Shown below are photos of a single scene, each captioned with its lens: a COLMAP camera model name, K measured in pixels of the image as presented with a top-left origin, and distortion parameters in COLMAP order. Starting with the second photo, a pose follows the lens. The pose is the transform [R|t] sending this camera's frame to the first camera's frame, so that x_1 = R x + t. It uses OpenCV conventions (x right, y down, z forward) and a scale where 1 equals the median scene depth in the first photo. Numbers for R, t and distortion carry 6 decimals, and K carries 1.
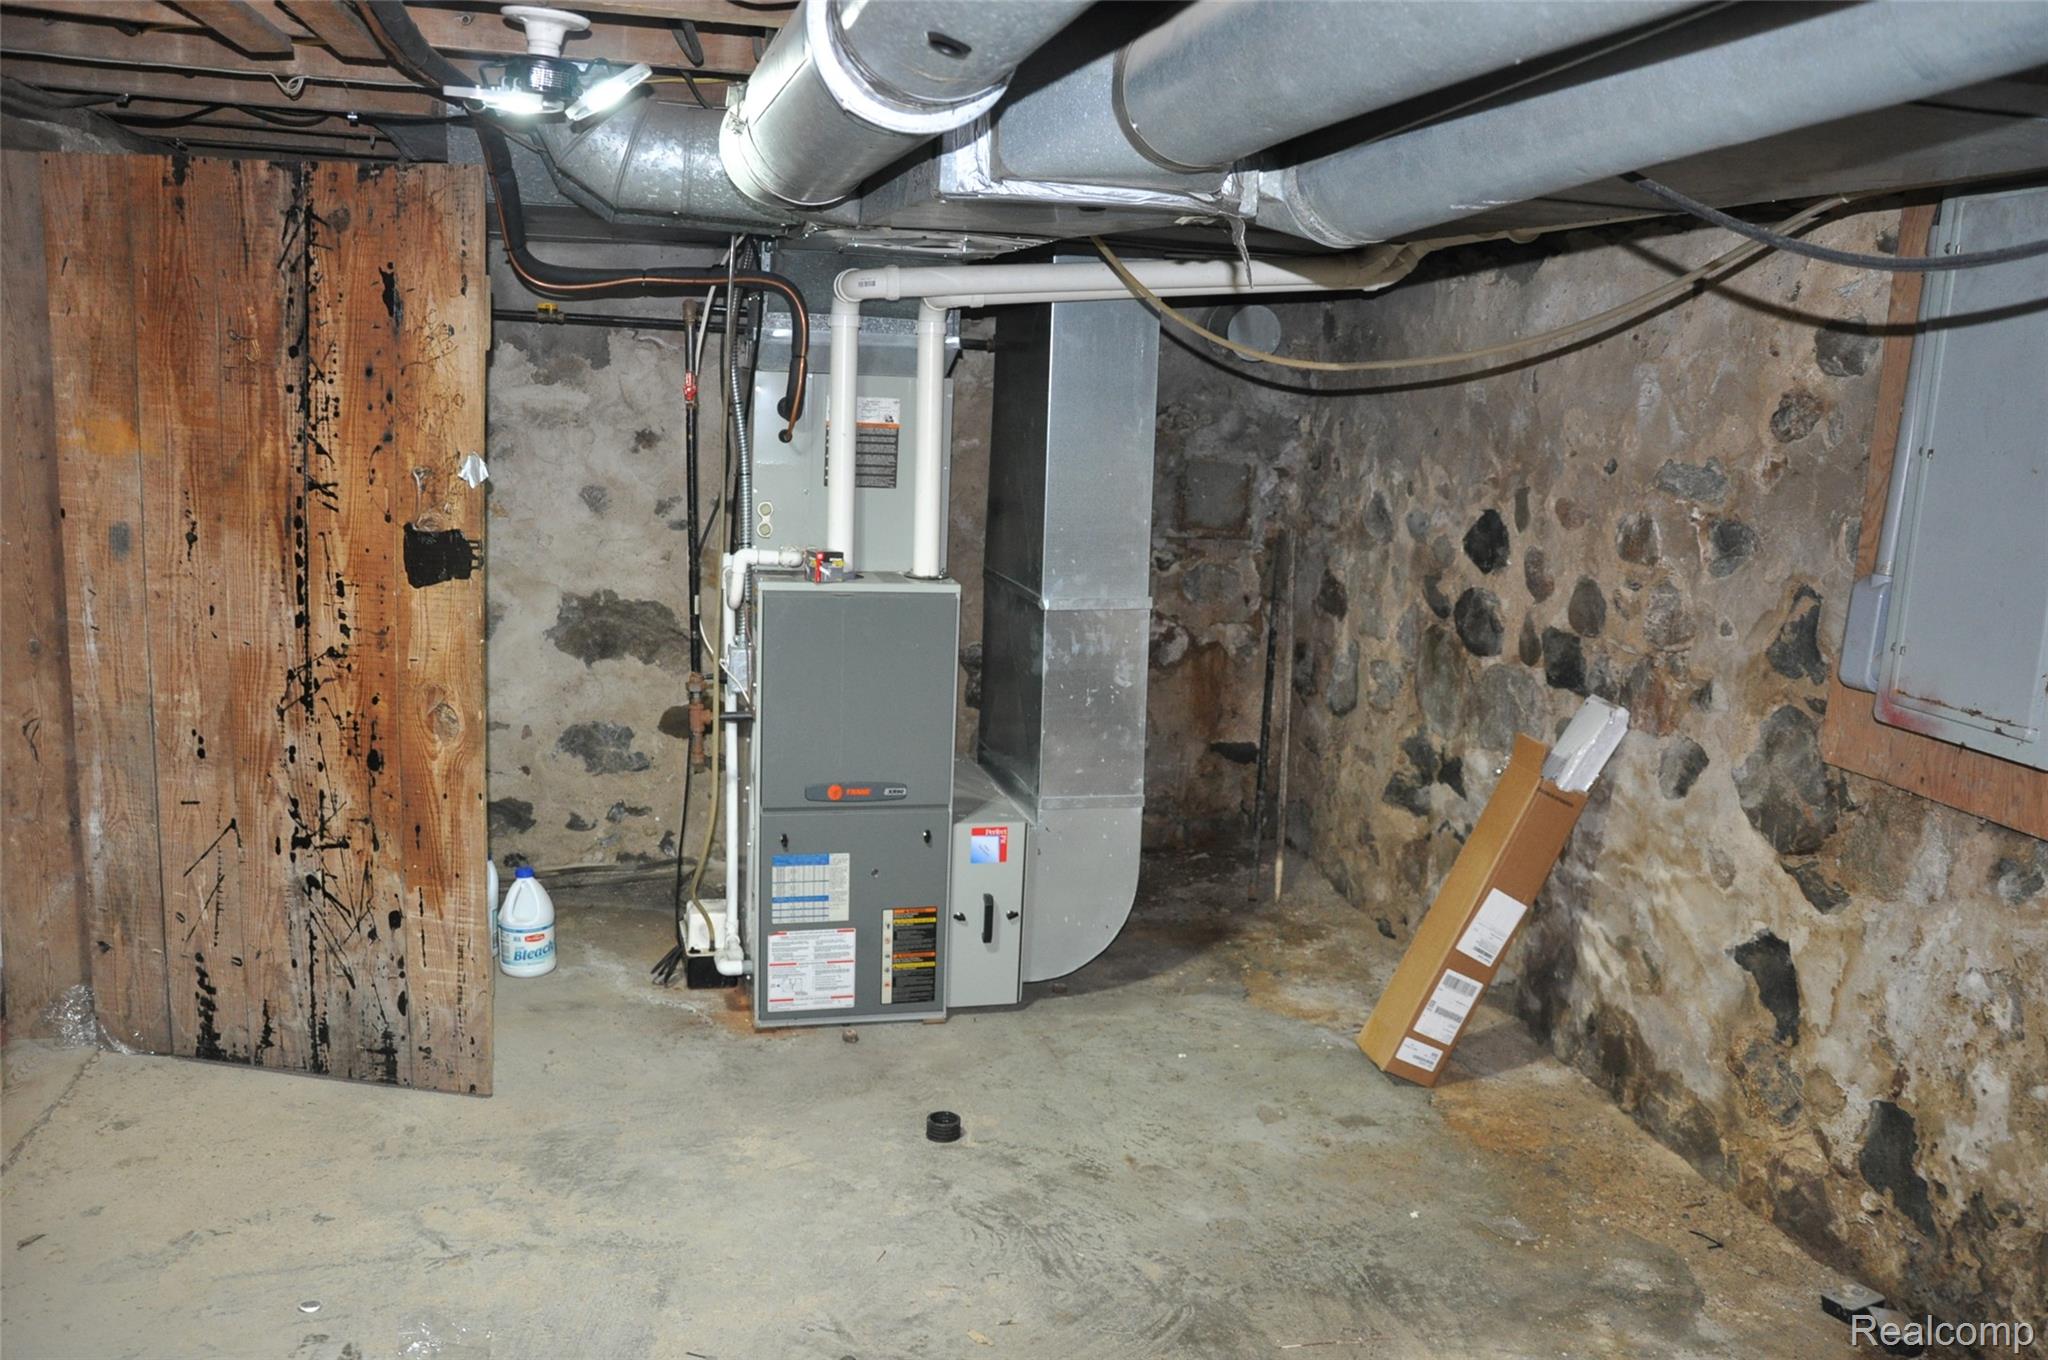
lens RADIAL K [[1616.0, 0, 1029.4], [0, 1616.0, 673.0], [0, 0, 1]] dist [-0.096384, 0.029059]
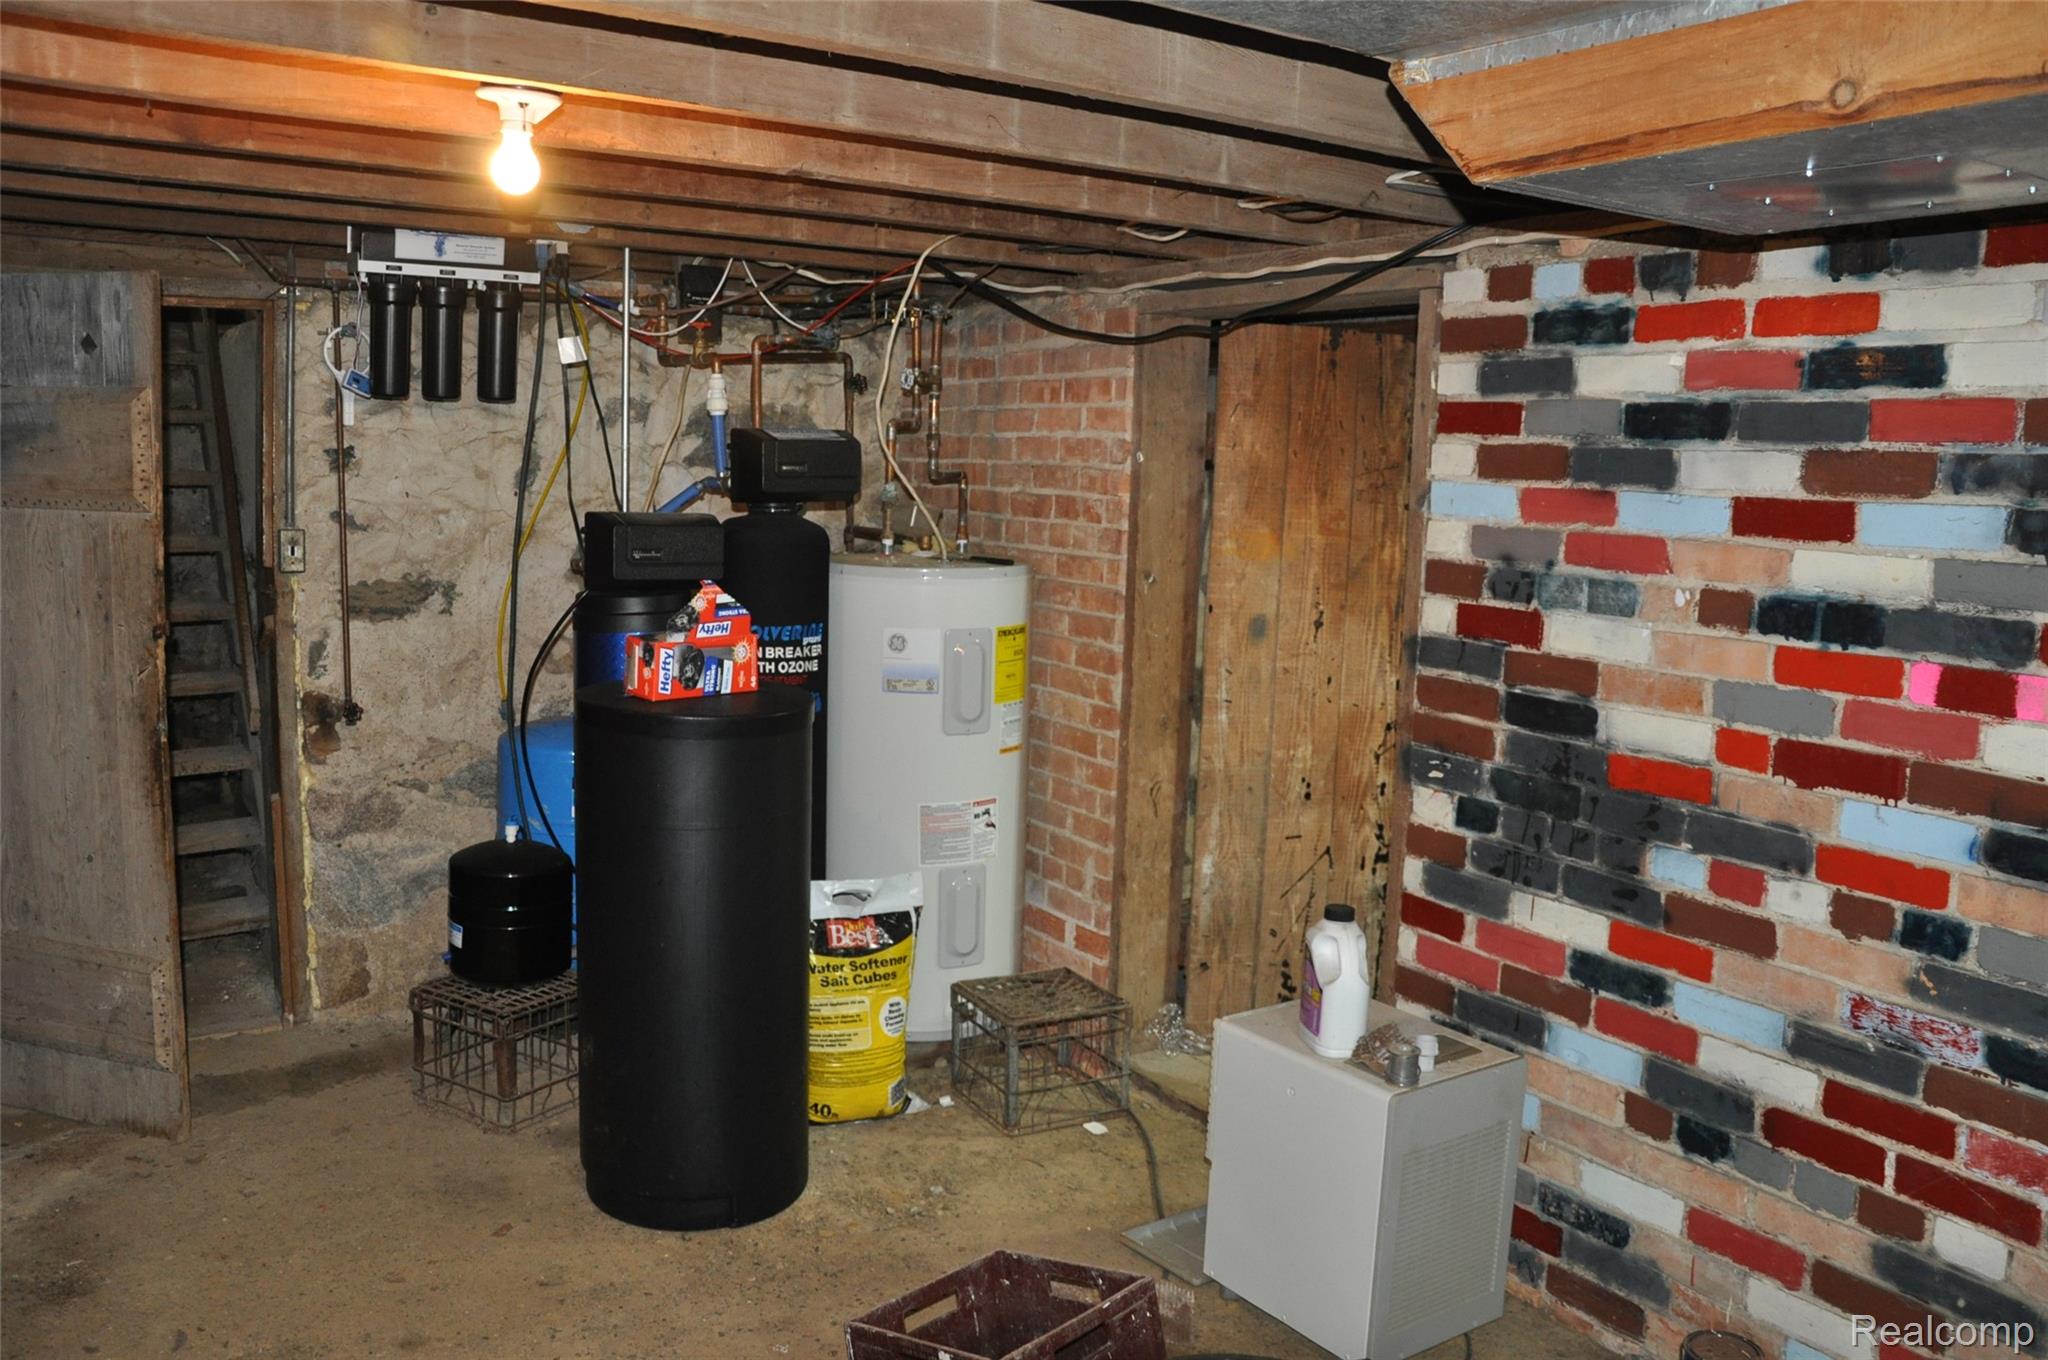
lens RADIAL K [[1616.0, 0, 1020.5], [0, 1616.0, 688.2], [0, 0, 1]] dist [-0.096384, 0.029059]
pose [[0.945998, -0.060106, 0.318551, -1.154616], [0.074659, 0.996641, -0.033661, -0.008398], [-0.315458, 0.055626, 0.947308, -0.148232]]
